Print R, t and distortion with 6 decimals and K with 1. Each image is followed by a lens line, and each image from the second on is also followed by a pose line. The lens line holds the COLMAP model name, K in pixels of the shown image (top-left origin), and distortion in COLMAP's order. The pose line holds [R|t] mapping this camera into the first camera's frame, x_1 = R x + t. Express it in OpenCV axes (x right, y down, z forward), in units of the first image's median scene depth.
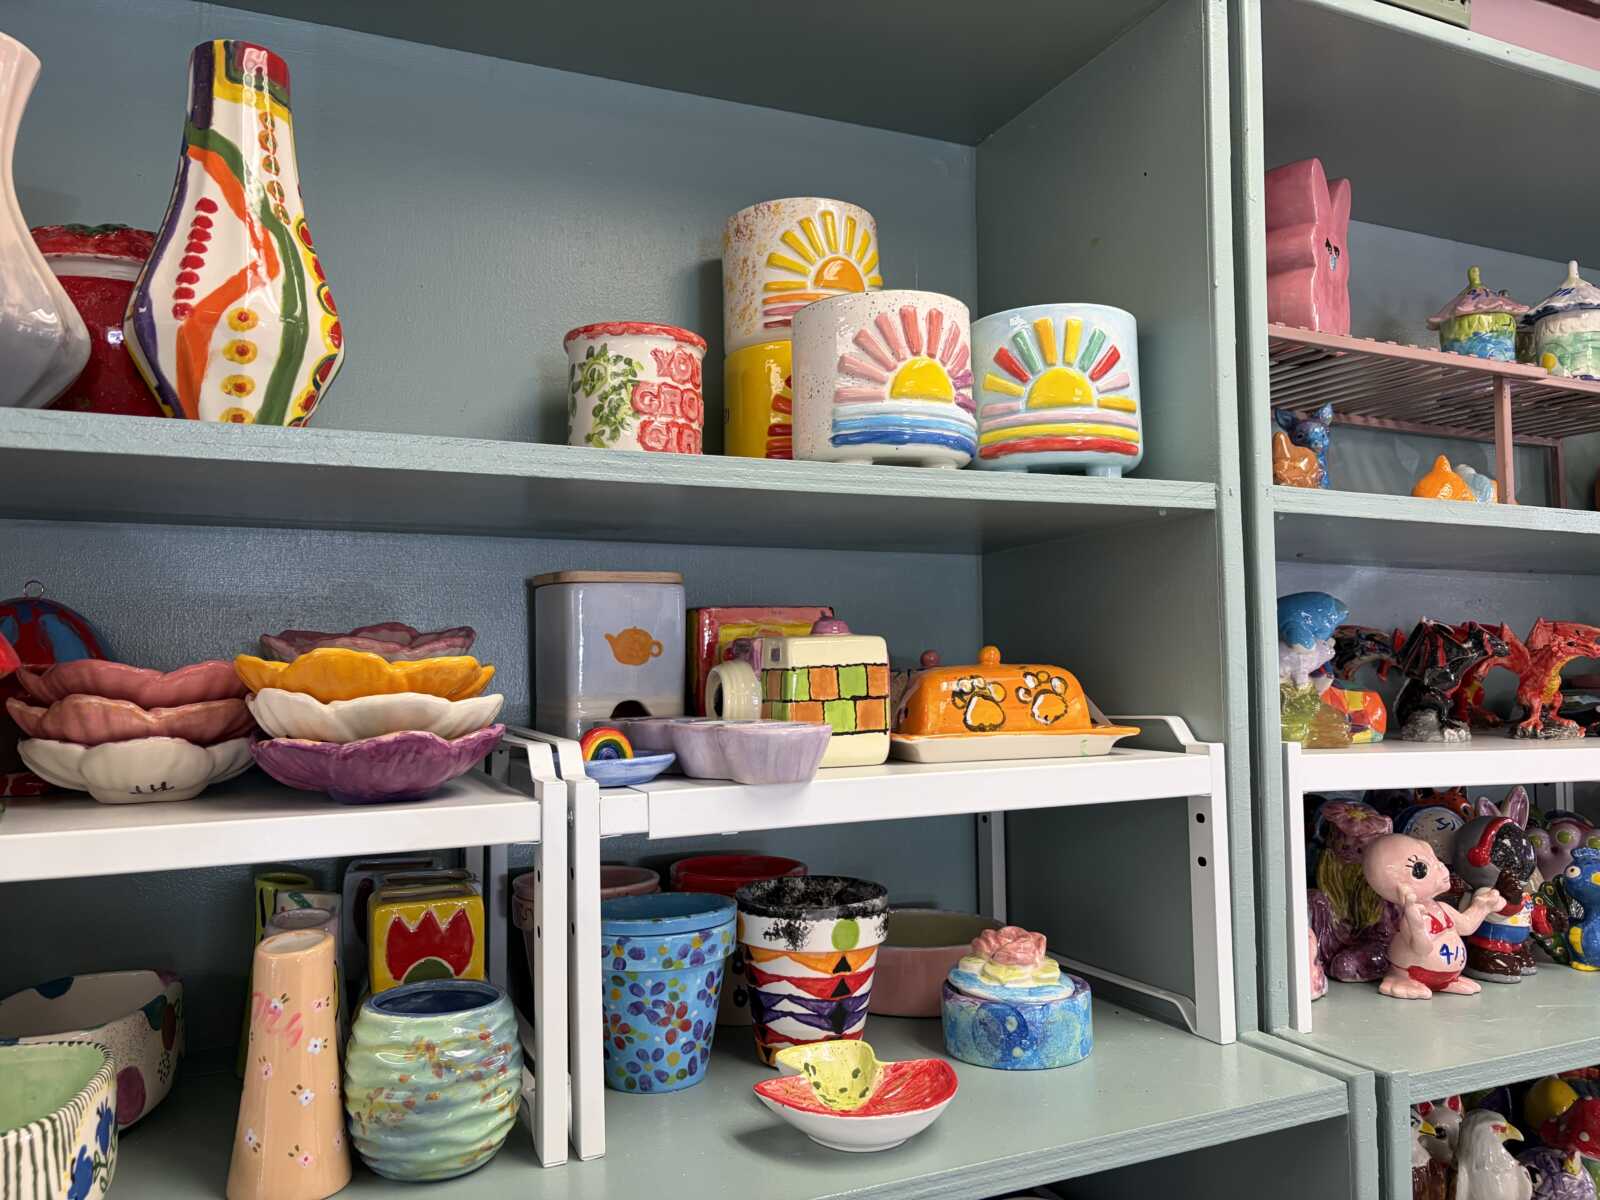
lens RADIAL K [[1219.9, 0, 800.6], [0, 1219.9, 601.0], [0, 0, 1]] dist [0.000775, -0.000215]
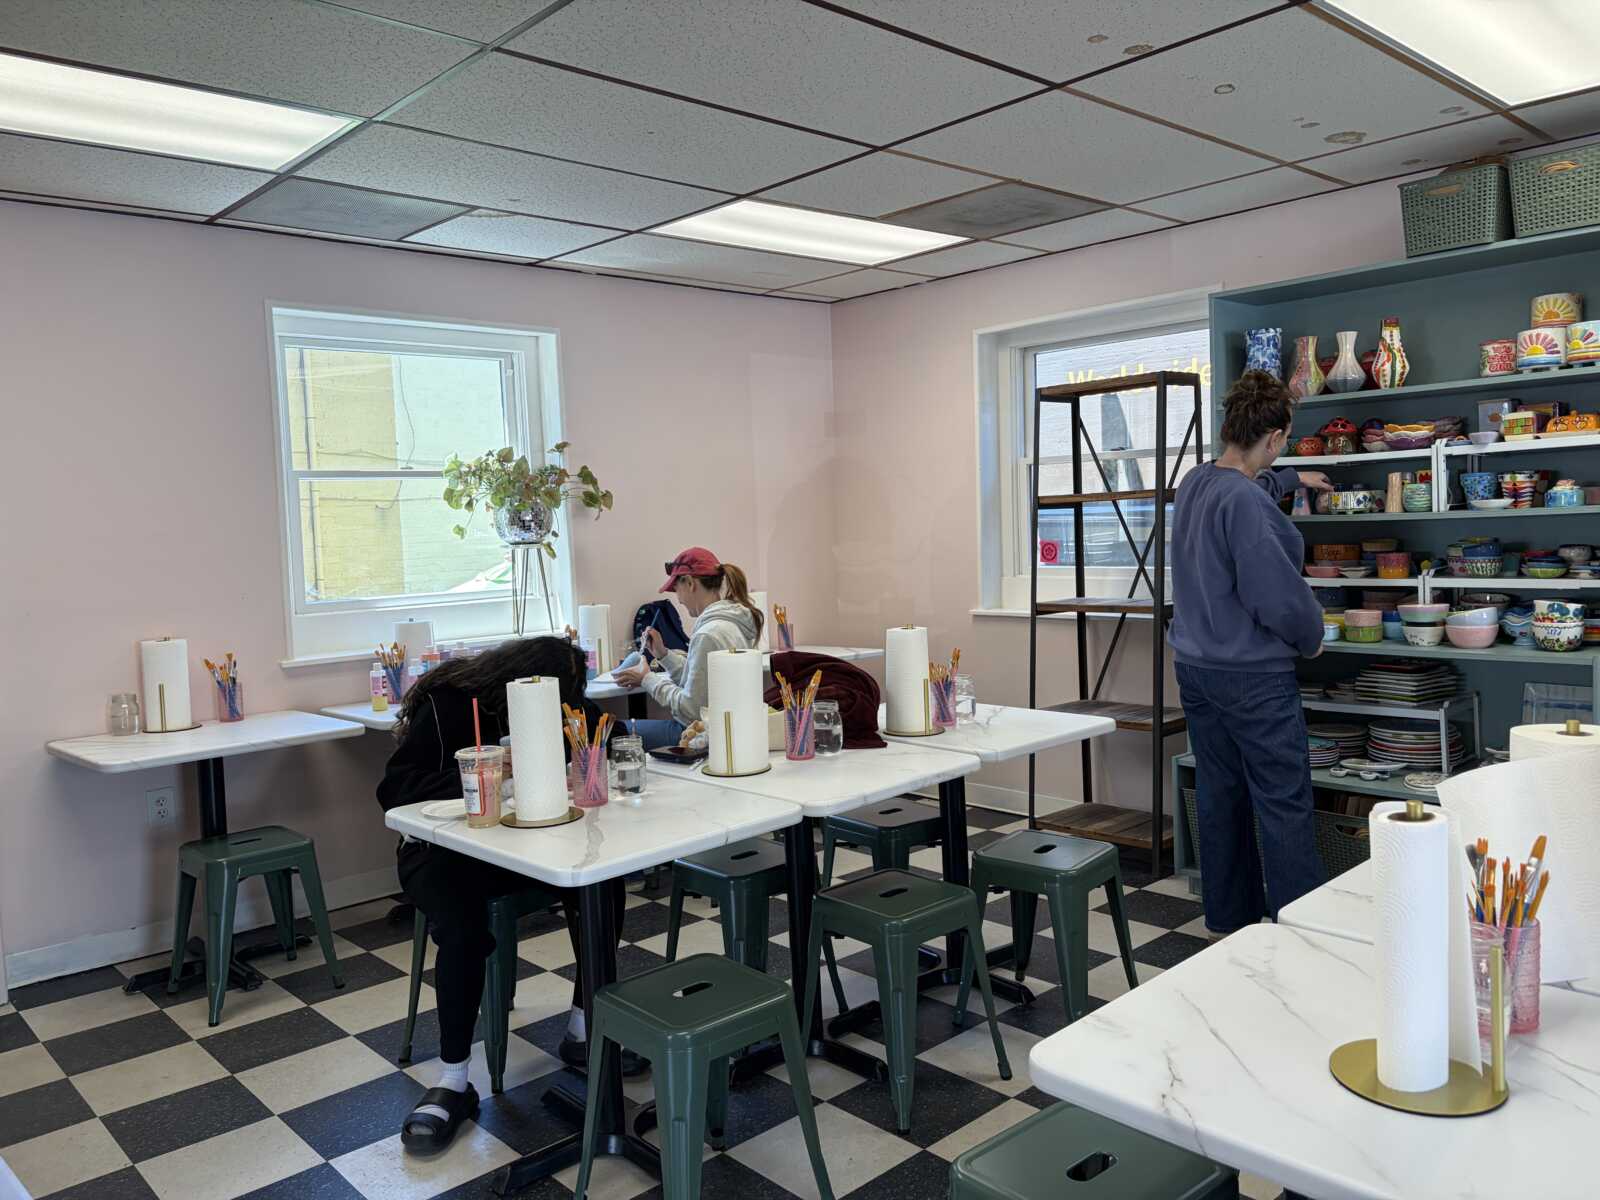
lens RADIAL K [[1219.9, 0, 801.1], [0, 1219.9, 596.6], [0, 0, 1]] dist [0.000775, -0.000215]
pose [[0.299621, 0.058772, -0.952246, 4.279041], [0.100470, 0.990607, 0.092752, 0.024684], [0.948754, -0.123463, 0.290901, -3.456822]]
